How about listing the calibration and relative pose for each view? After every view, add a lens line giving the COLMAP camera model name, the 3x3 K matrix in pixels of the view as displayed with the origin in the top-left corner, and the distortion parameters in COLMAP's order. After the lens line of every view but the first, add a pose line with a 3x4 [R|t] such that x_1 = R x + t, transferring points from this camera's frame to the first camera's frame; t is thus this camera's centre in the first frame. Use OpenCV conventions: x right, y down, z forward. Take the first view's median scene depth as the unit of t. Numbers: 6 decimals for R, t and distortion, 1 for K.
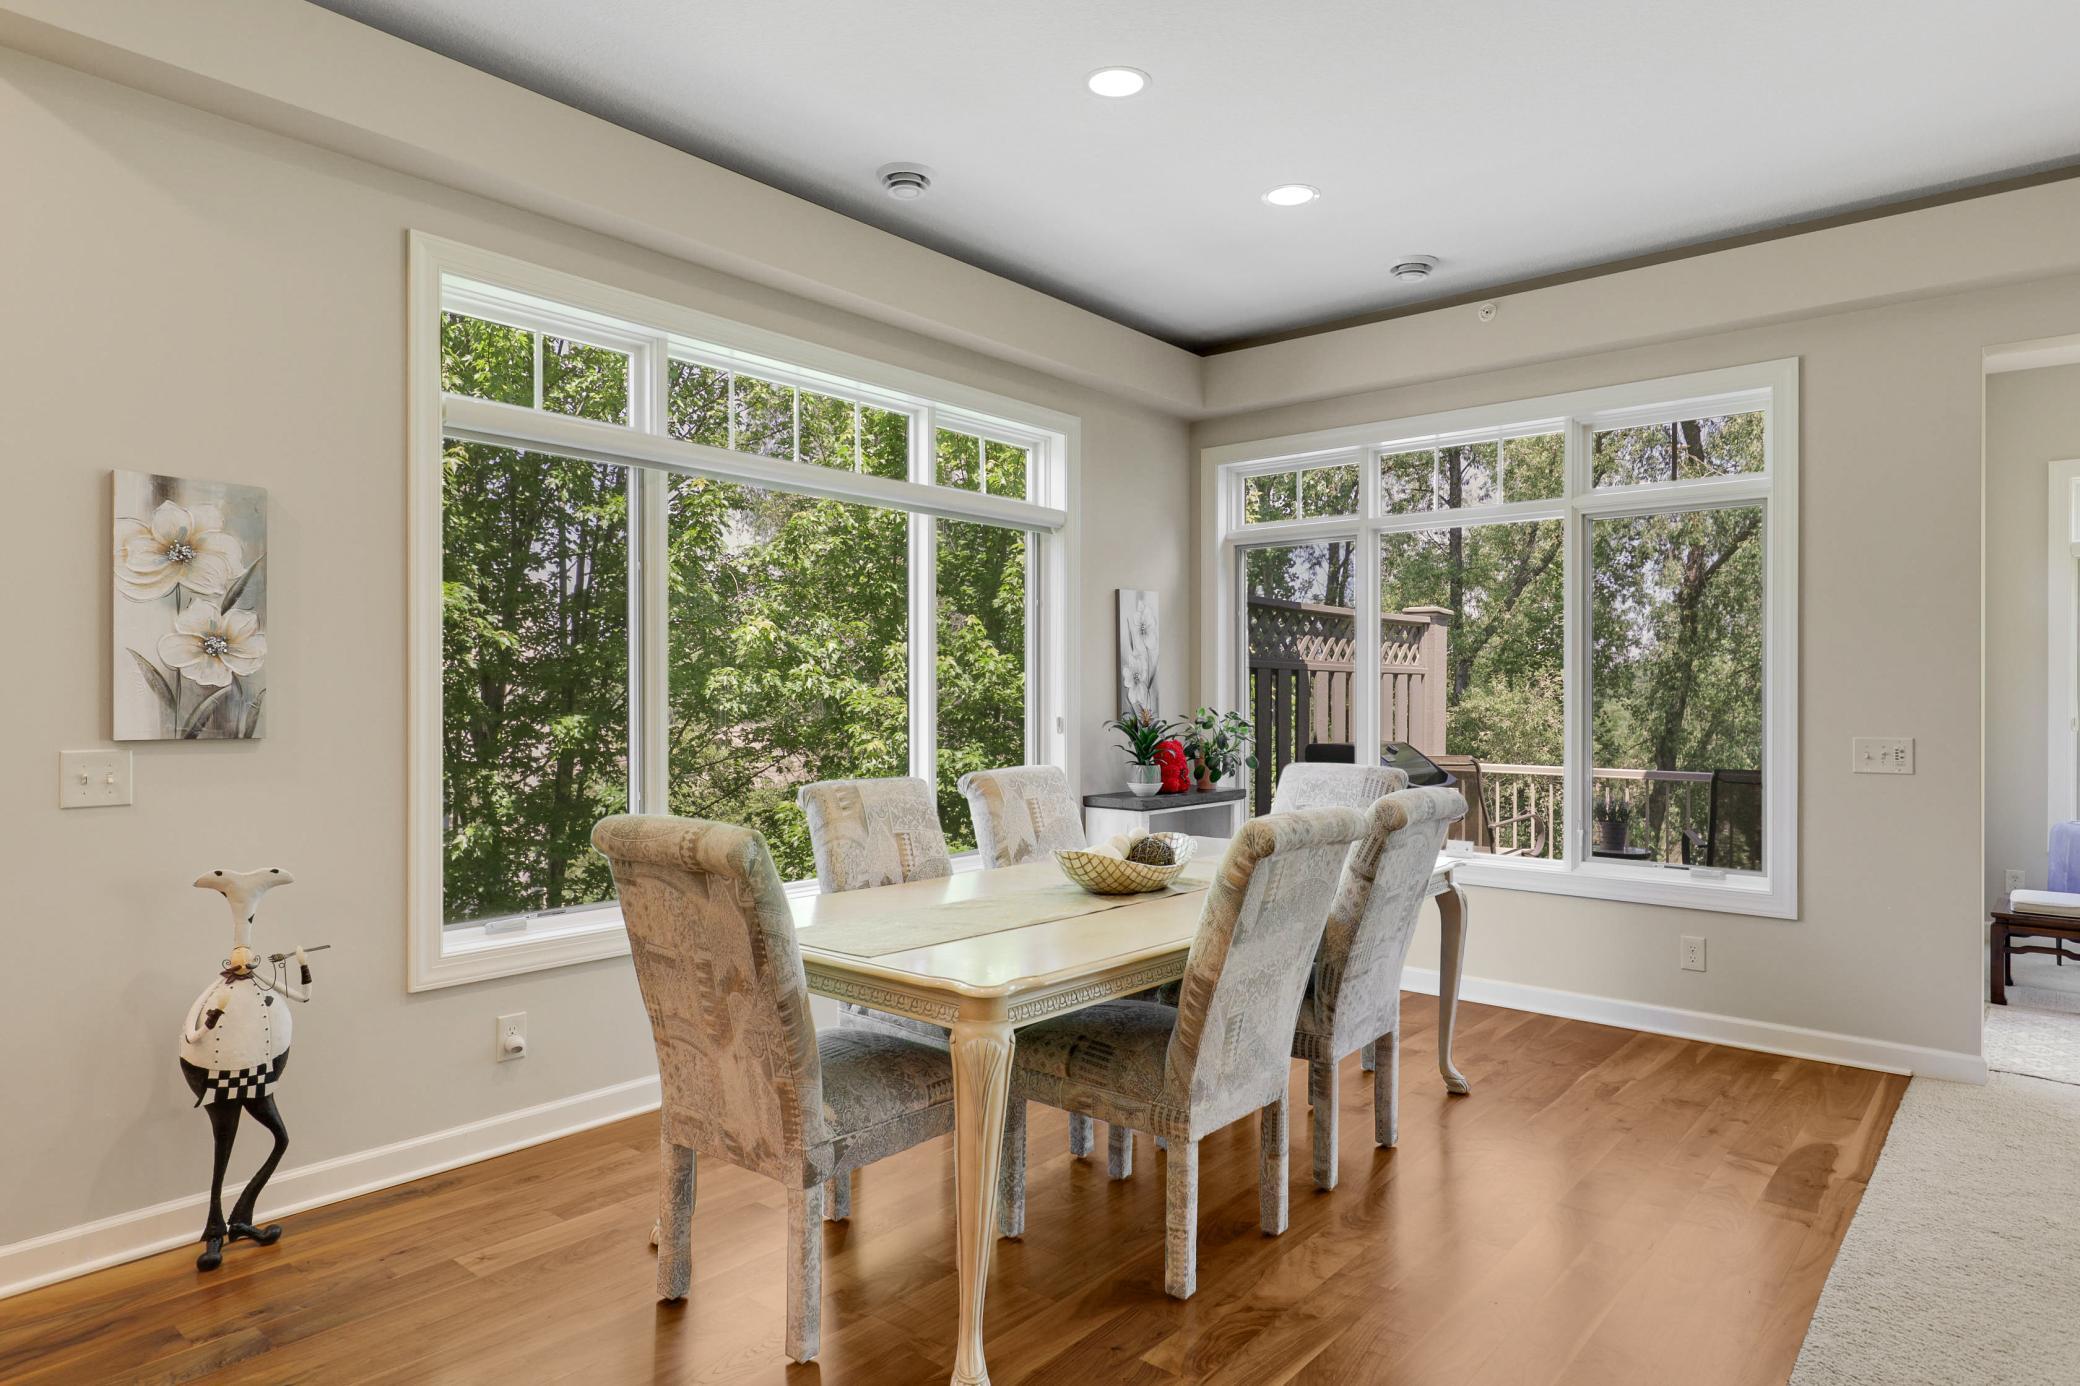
lens RADIAL K [[1208.8, 0, 1043.6], [0, 1208.8, 698.7], [0, 0, 1]] dist [-0.001837, -0.000414]
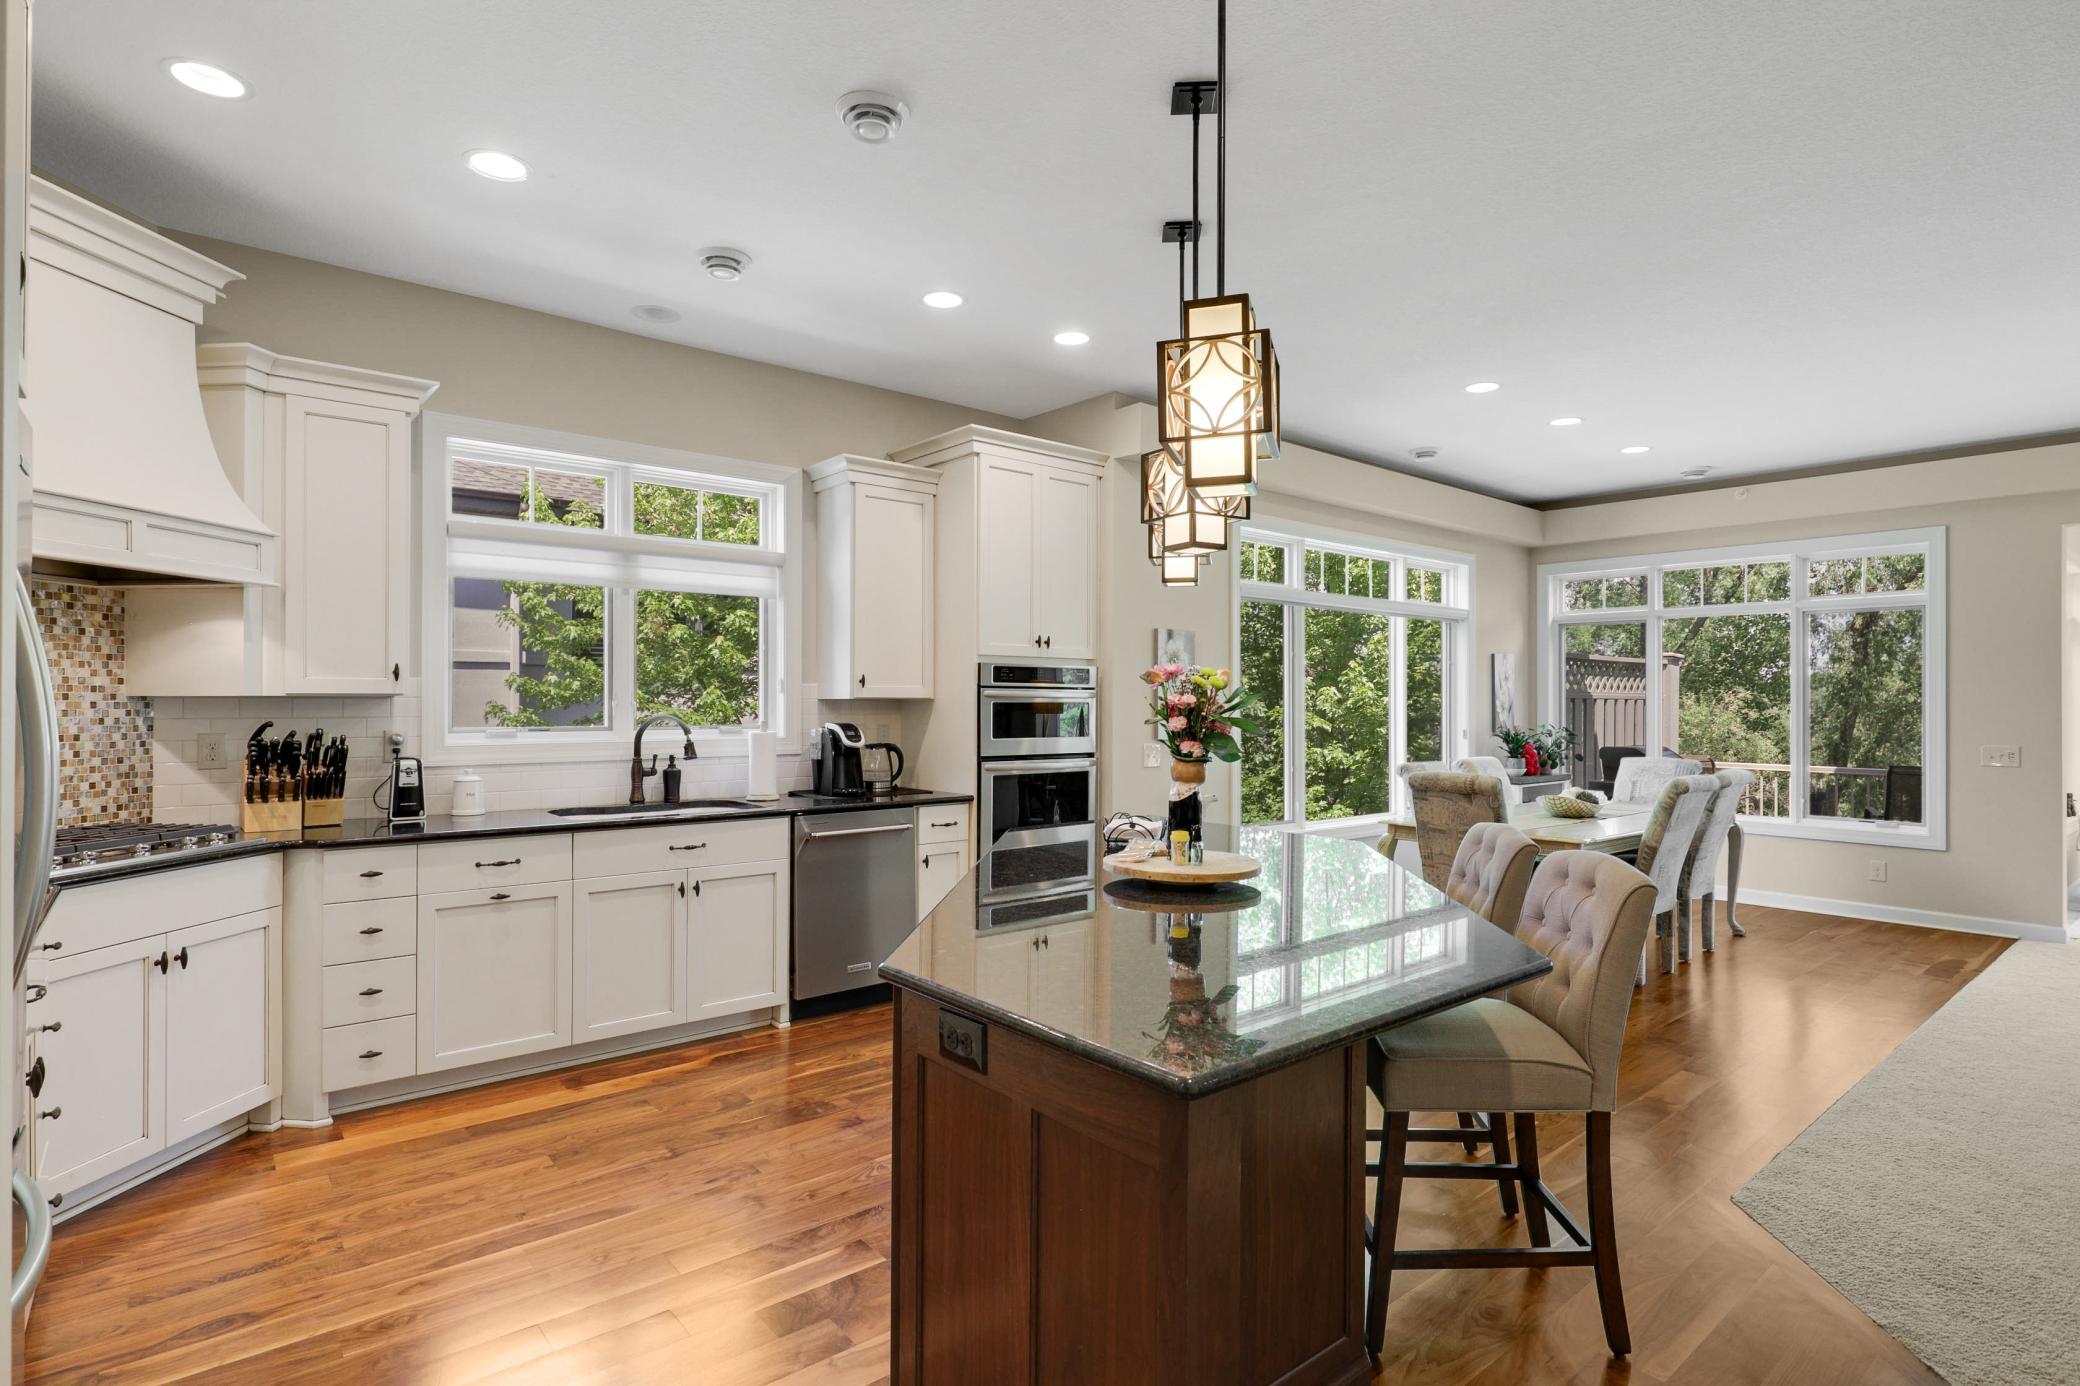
lens RADIAL K [[1050.5, 0, 1048.0], [0, 1050.5, 695.4], [0, 0, 1]] dist [-0.001356, -0.000358]
pose [[0.986506, 0.001844, -0.163713, -0.368965], [-0.003305, 0.999957, -0.008647, -0.020834], [0.163690, 0.009072, 0.986470, -0.643091]]
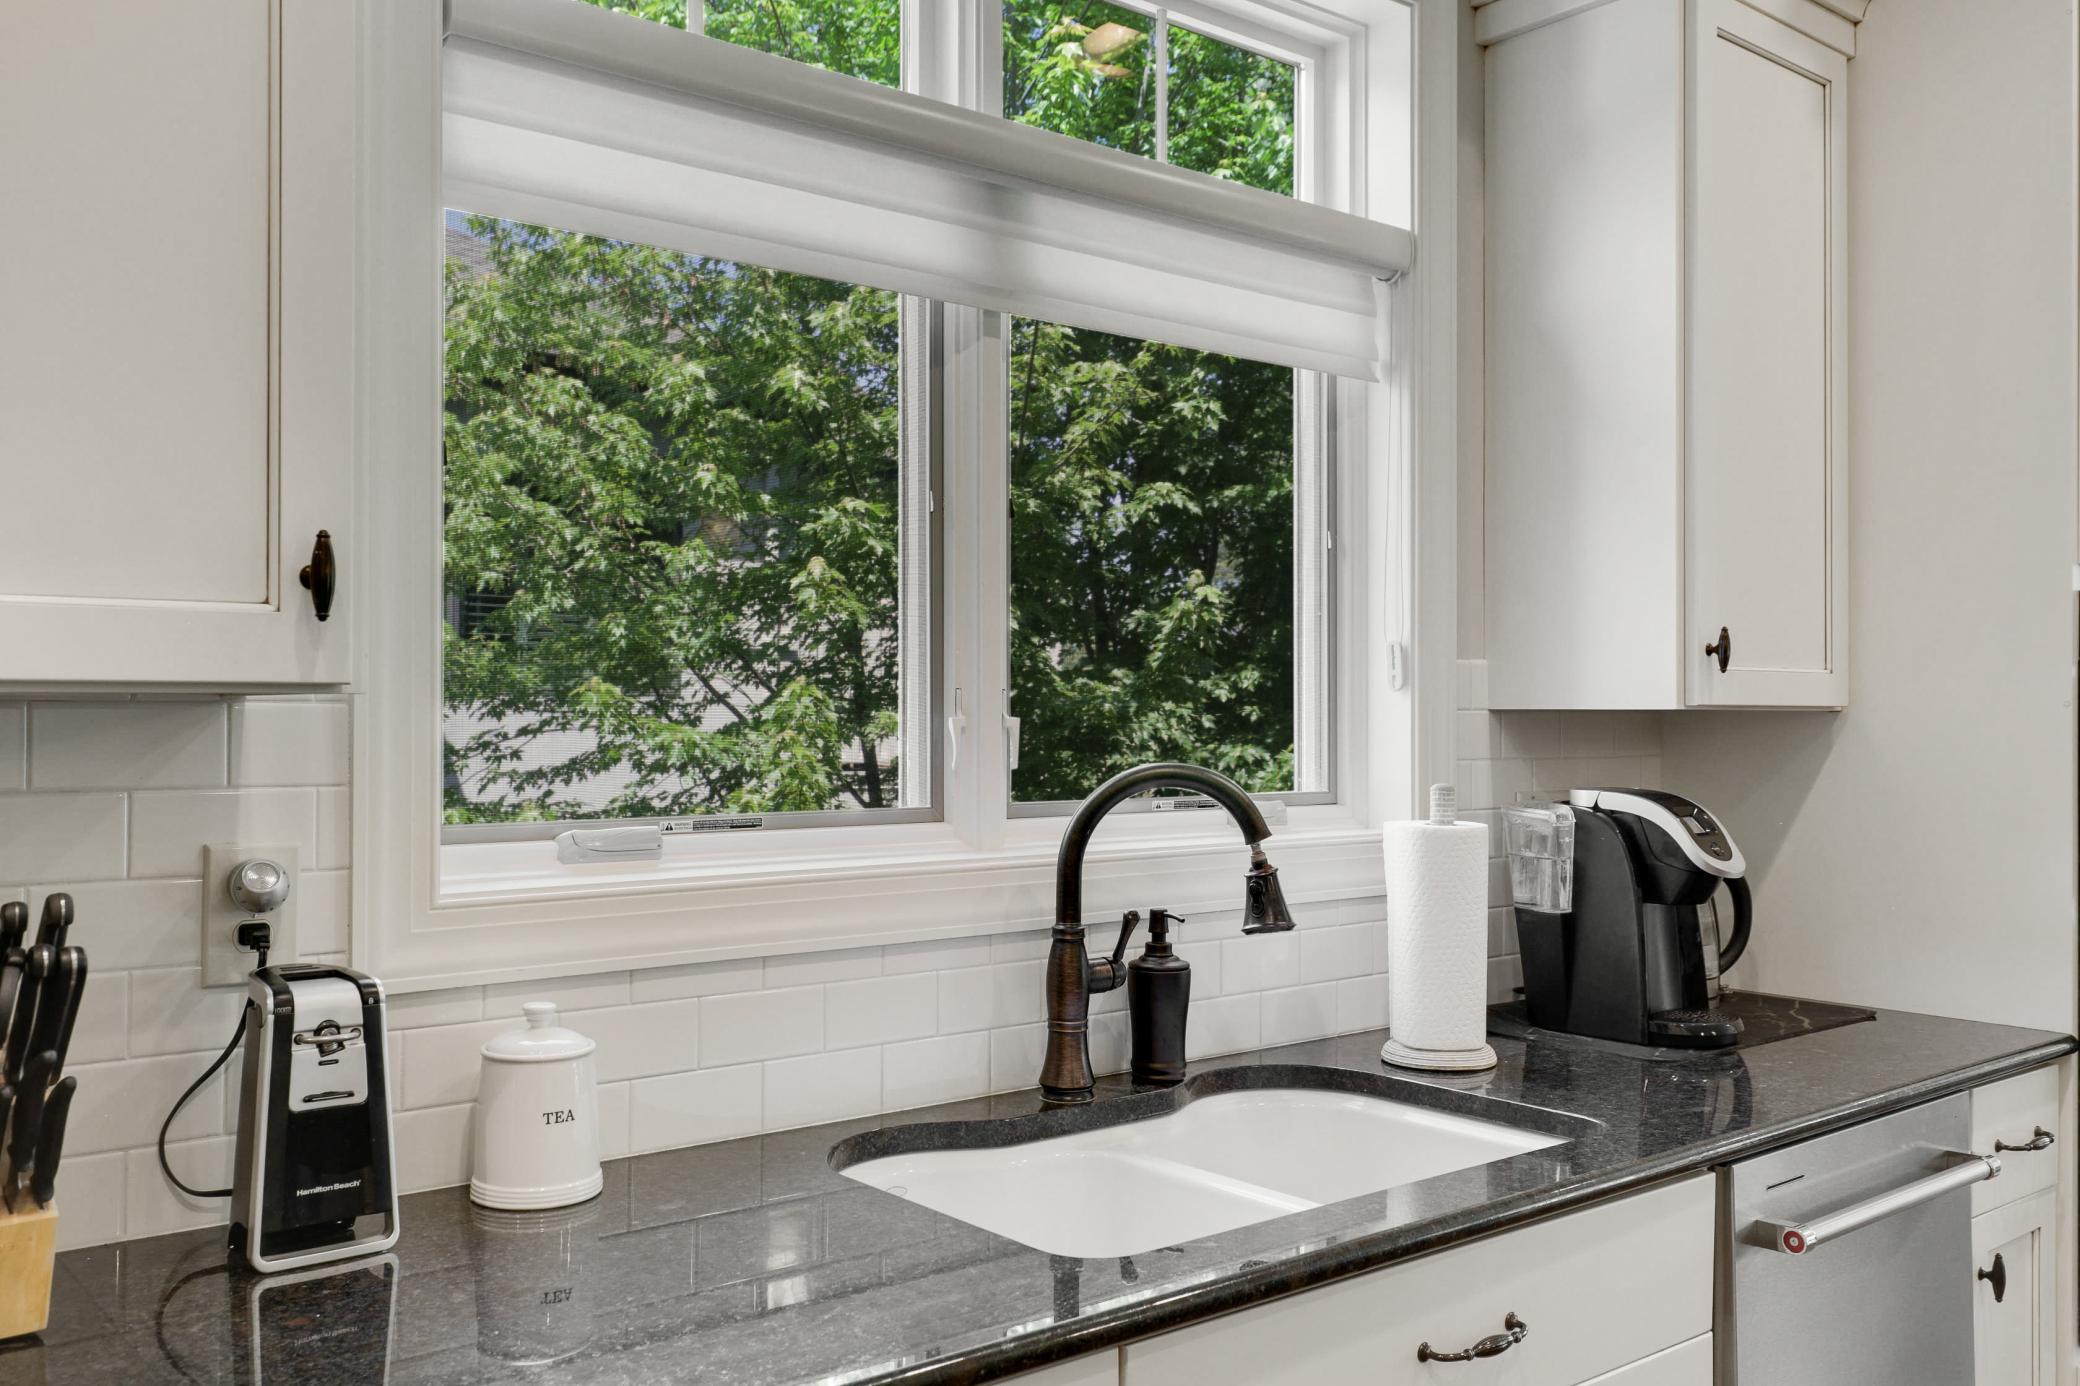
lens RADIAL K [[1761.7, 0, 1041.6], [0, 1761.7, 691.4], [0, 0, 1]] dist [0.003176, 0.001685]
pose [[0.985866, 0.001171, -0.167530, -0.838342], [-0.003862, 0.999869, -0.015738, -0.022022], [0.167489, 0.016163, 0.985741, -0.180377]]
